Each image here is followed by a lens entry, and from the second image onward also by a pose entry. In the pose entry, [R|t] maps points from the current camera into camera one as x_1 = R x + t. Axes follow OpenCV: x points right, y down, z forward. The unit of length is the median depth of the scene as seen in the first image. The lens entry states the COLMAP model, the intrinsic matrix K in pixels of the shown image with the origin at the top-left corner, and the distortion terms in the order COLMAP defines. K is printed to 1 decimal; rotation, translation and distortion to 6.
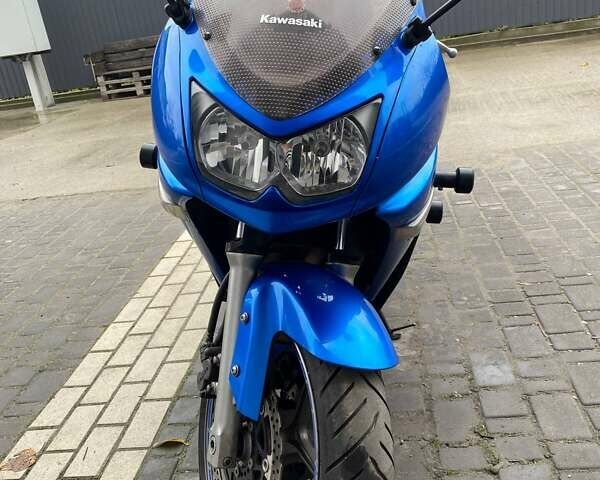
lens RADIAL K [[629.8, 0, 300.4], [0, 629.8, 235.4], [0, 0, 1]] dist [0.008351, -0.040697]
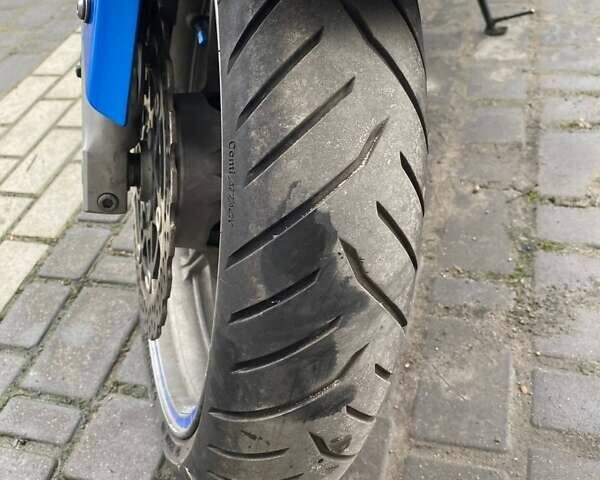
lens RADIAL K [[629.8, 0, 300.4], [0, 629.8, 235.4], [0, 0, 1]] dist [0.008351, -0.040697]
pose [[0.985313, 0.102810, -0.136338, 0.074045], [-0.037022, 0.908064, 0.417191, 0.109272], [0.166695, -0.406016, 0.898534, 0.368901]]
